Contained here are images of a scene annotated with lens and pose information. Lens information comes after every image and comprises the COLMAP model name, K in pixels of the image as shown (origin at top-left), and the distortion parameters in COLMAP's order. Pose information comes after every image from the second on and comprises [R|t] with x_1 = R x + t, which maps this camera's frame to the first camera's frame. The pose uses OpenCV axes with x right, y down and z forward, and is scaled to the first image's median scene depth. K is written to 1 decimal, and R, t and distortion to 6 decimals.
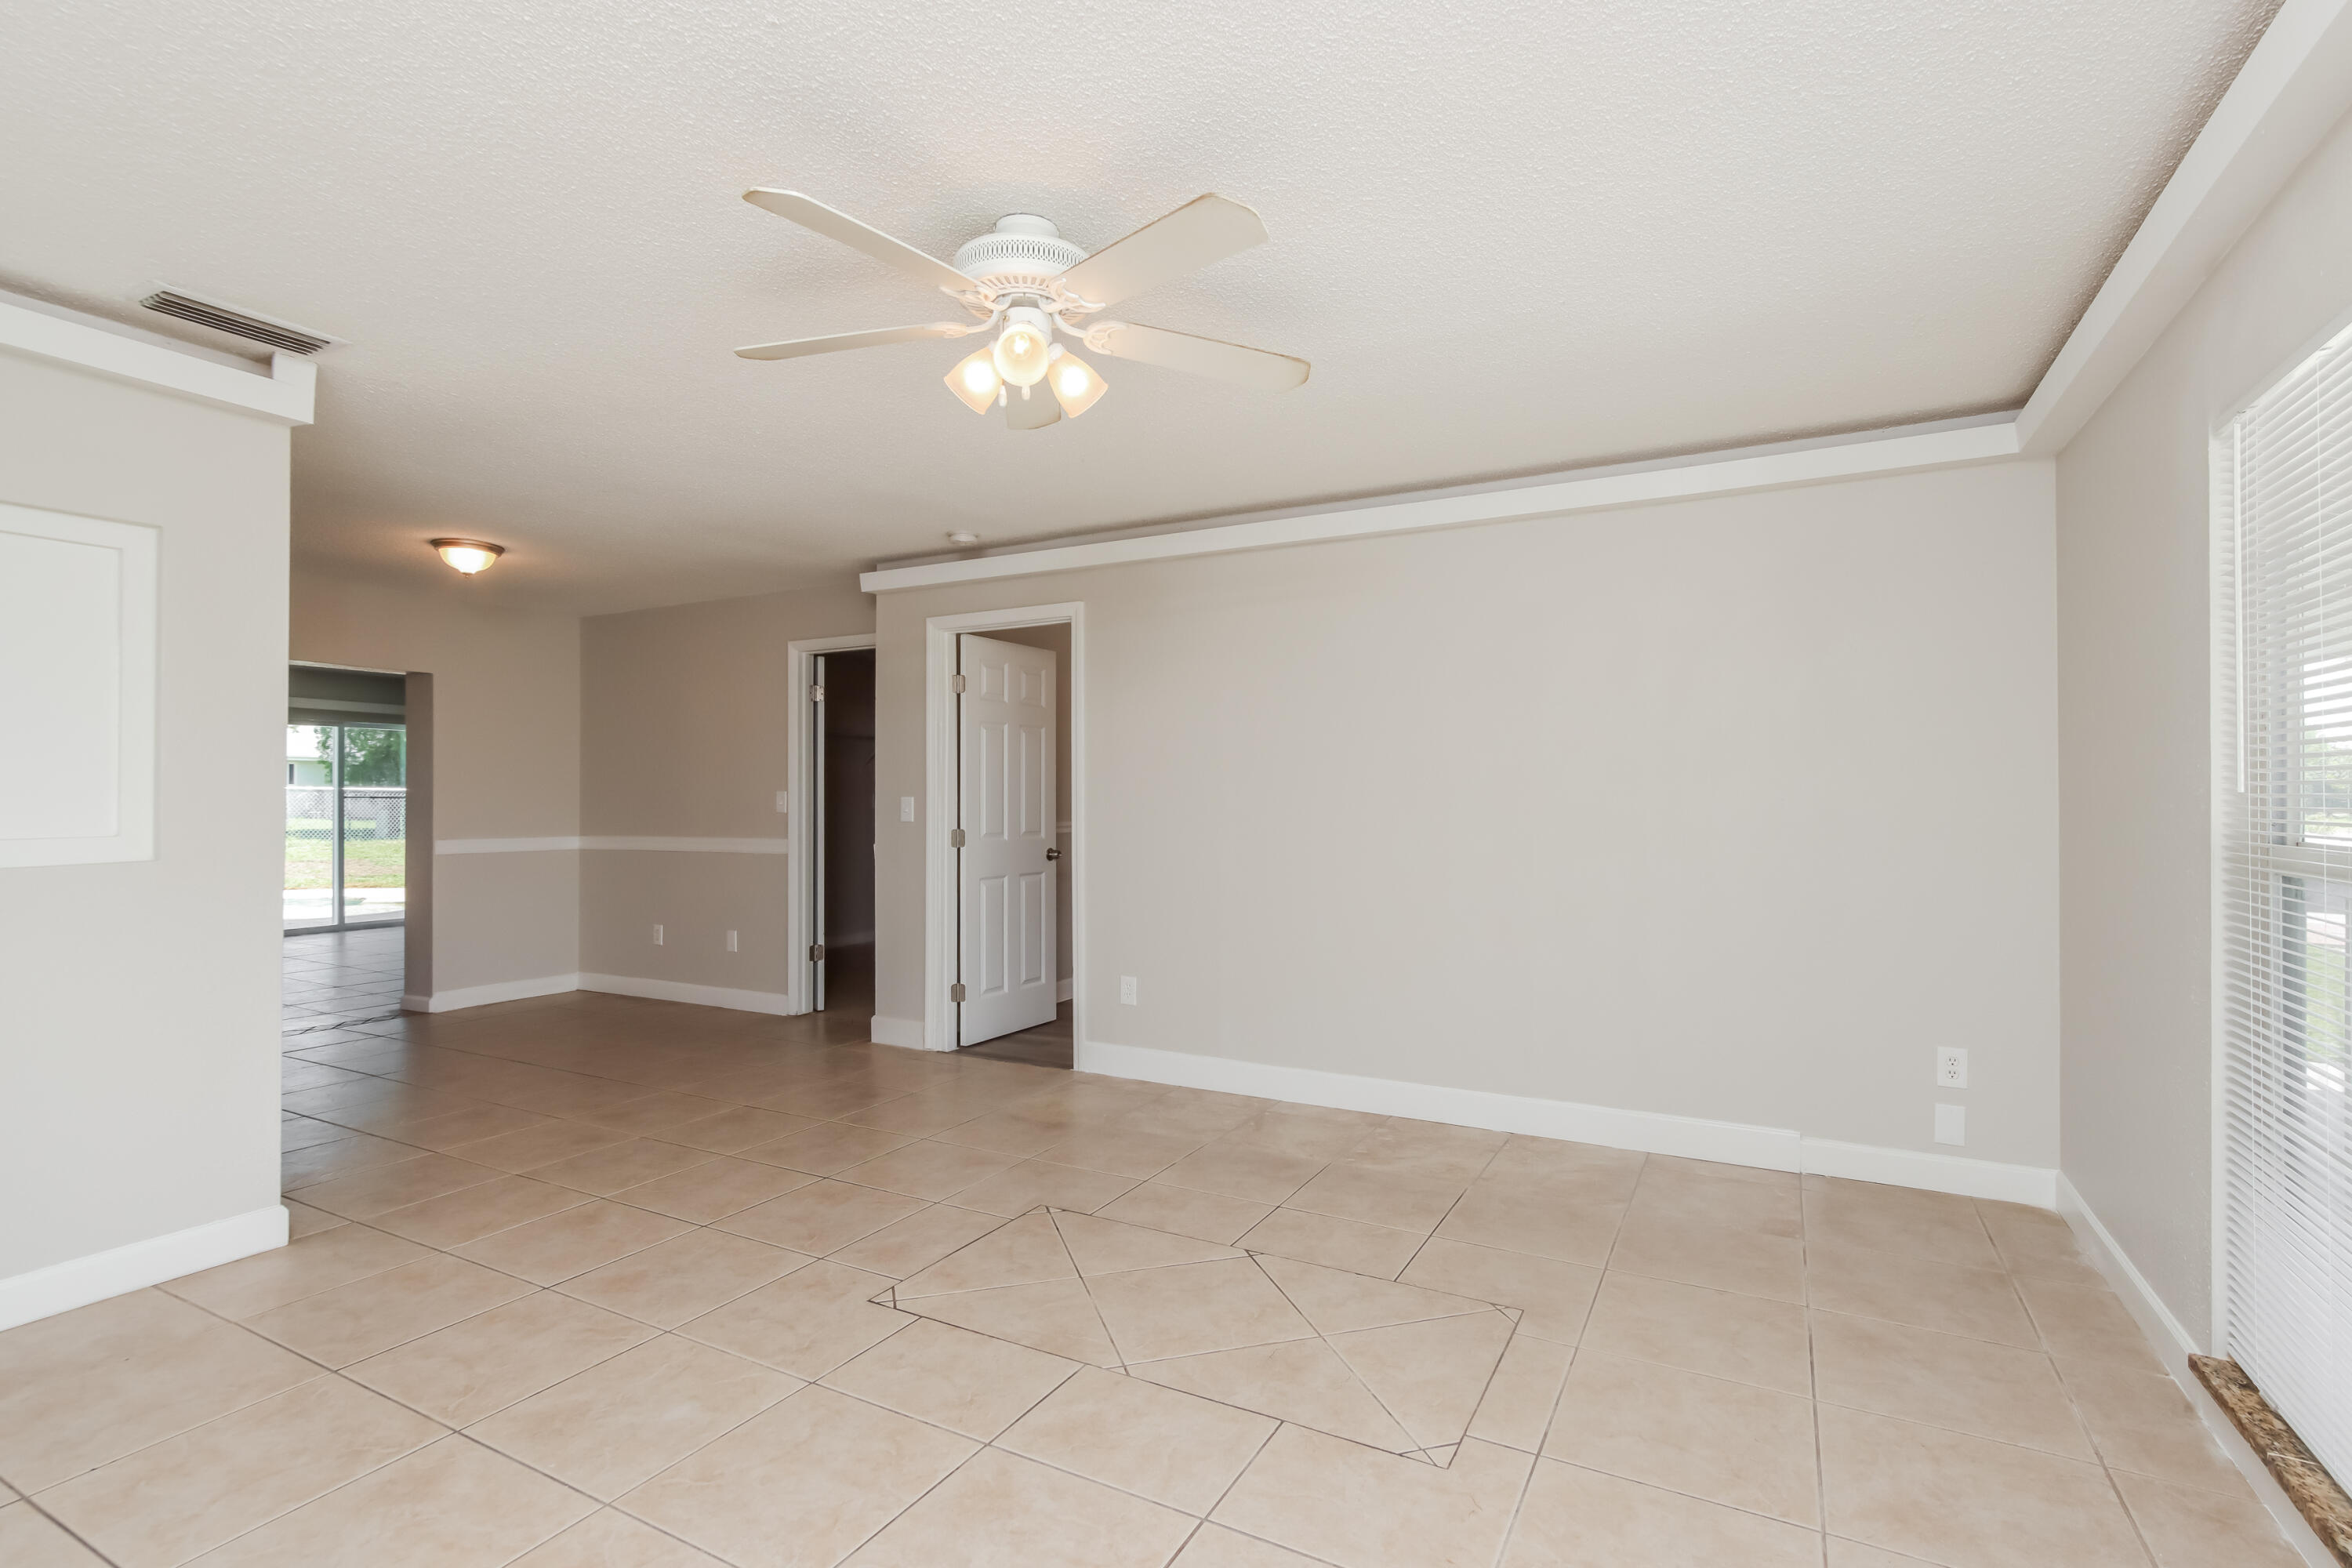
lens RADIAL K [[1094.8, 0, 1169.2], [0, 1094.8, 796.6], [0, 0, 1]] dist [-0.001363, 0.001297]
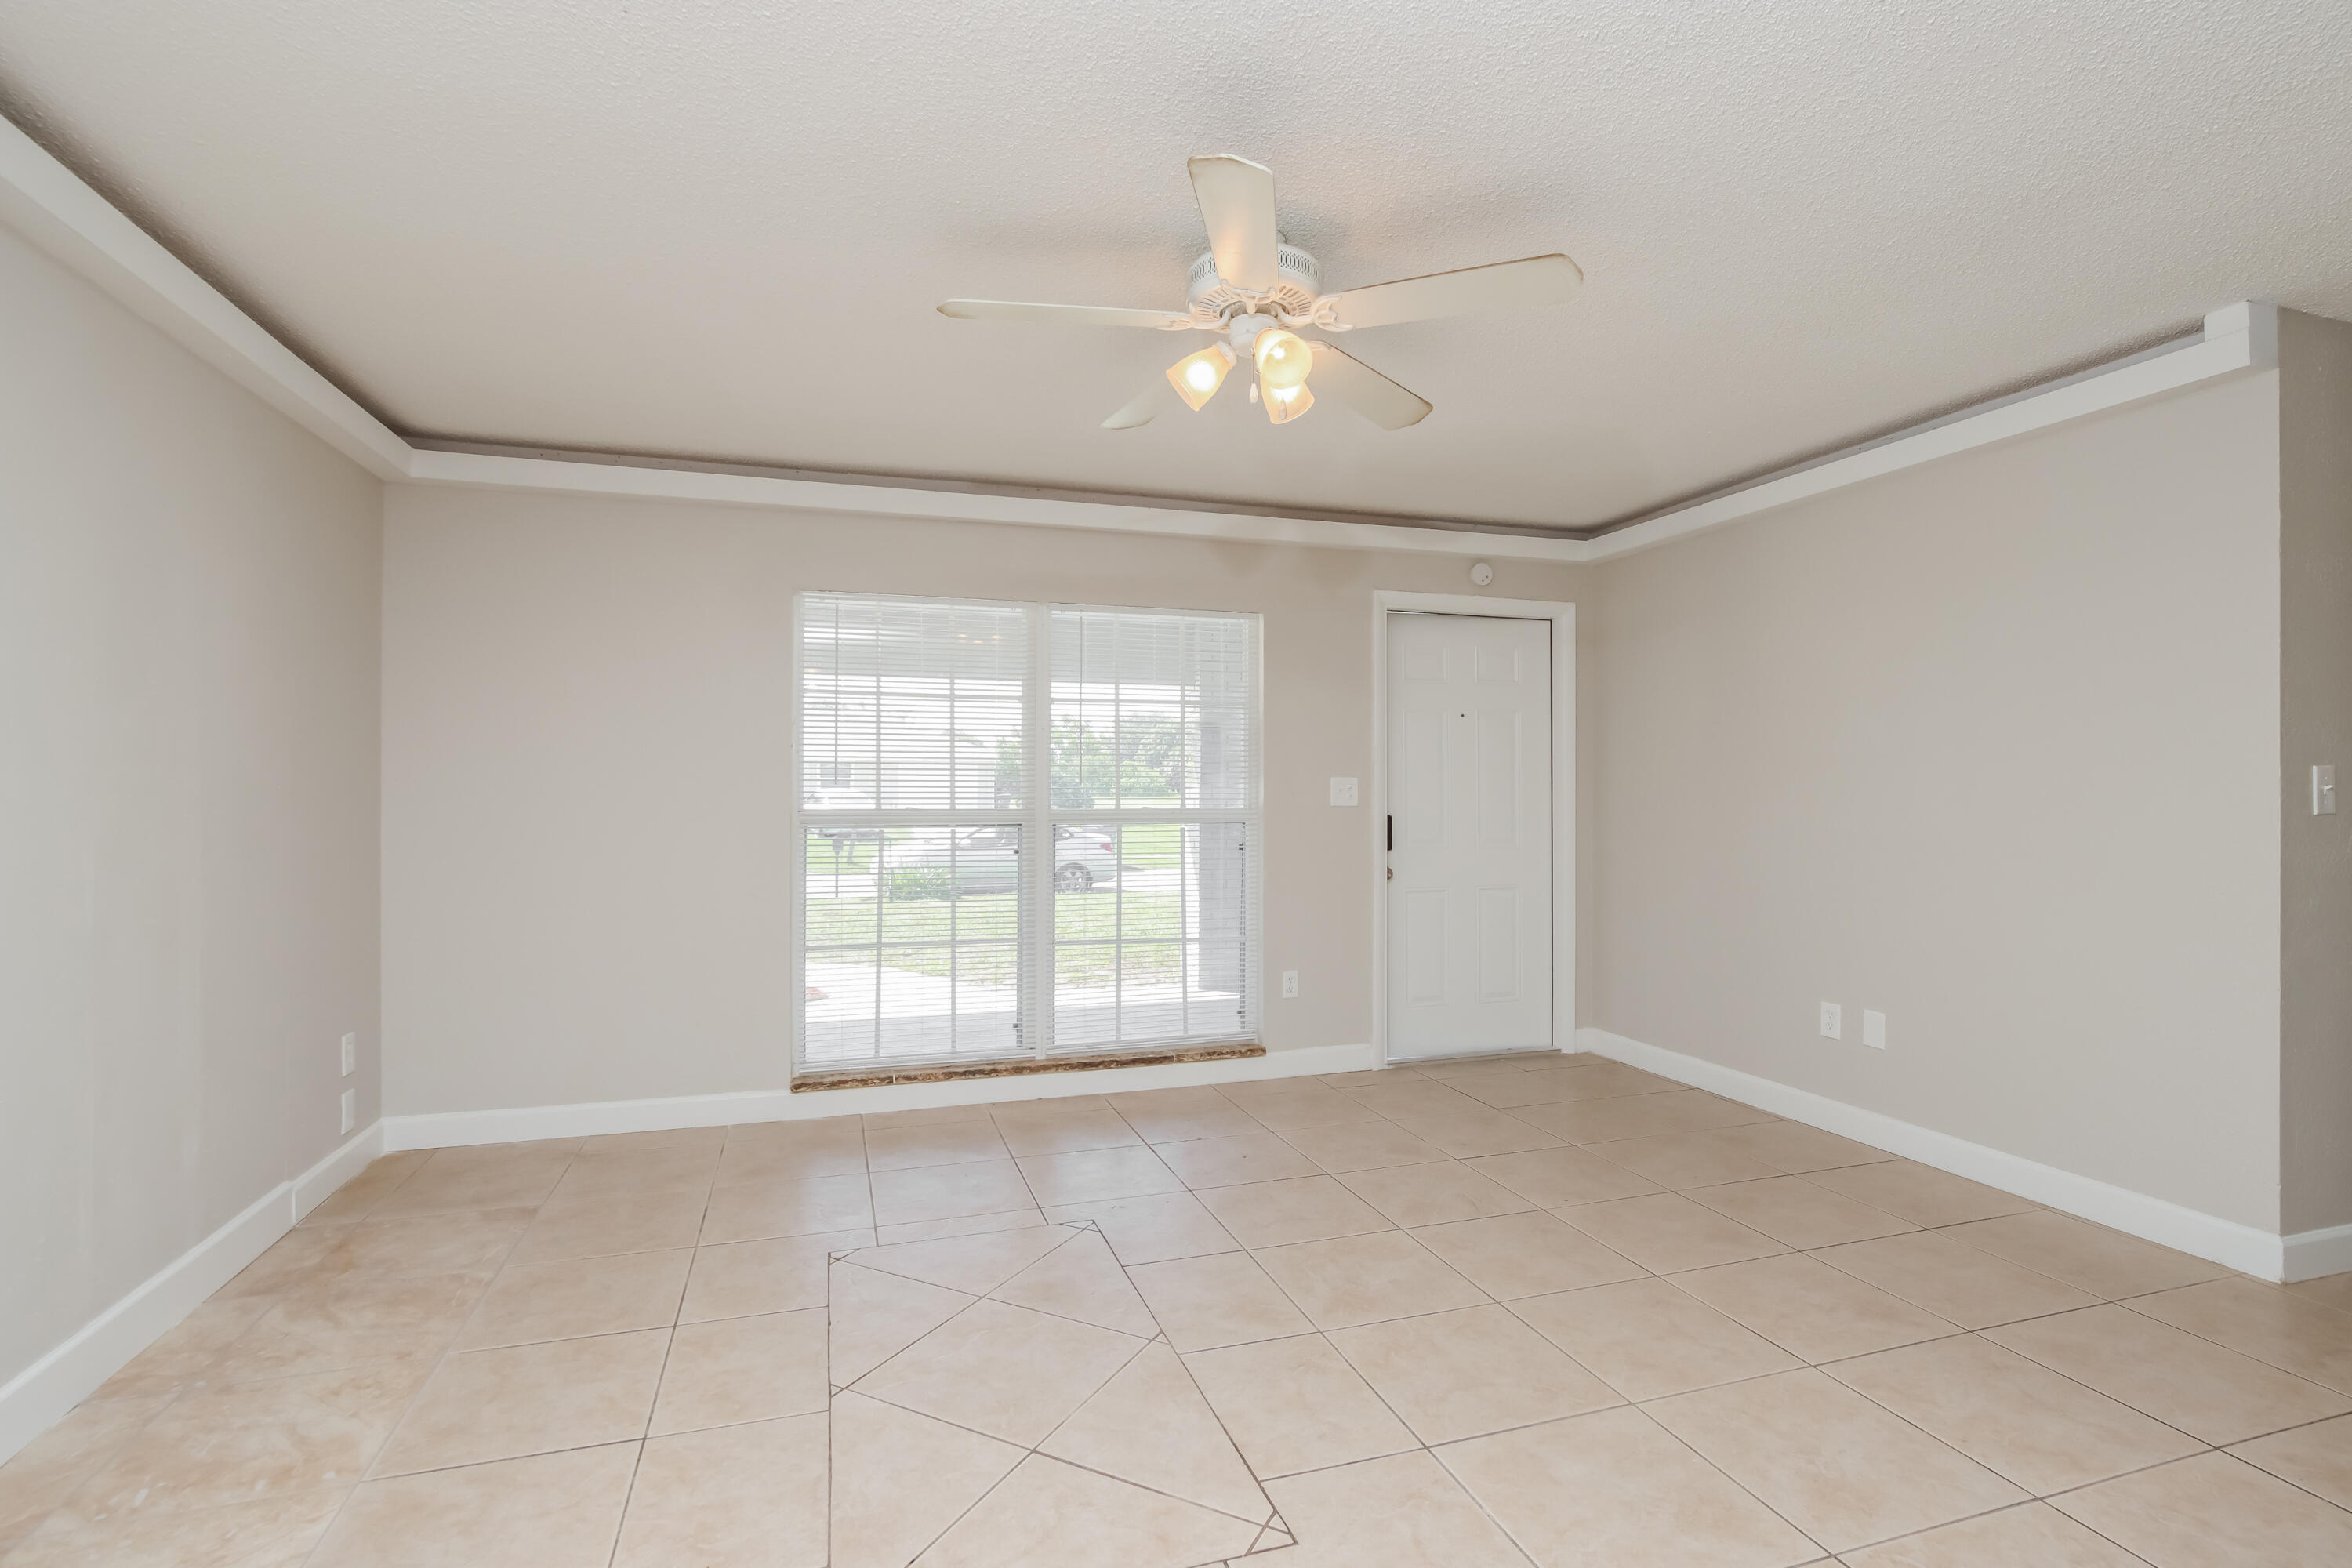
lens RADIAL K [[1094.8, 0, 1169.2], [0, 1094.8, 796.6], [0, 0, 1]] dist [-0.001363, 0.001297]
pose [[-0.722543, -0.000065, 0.691326, -0.530739], [-0.000948, 0.999999, -0.000897, 0.010794], [-0.691325, -0.001304, -0.722543, 1.215186]]
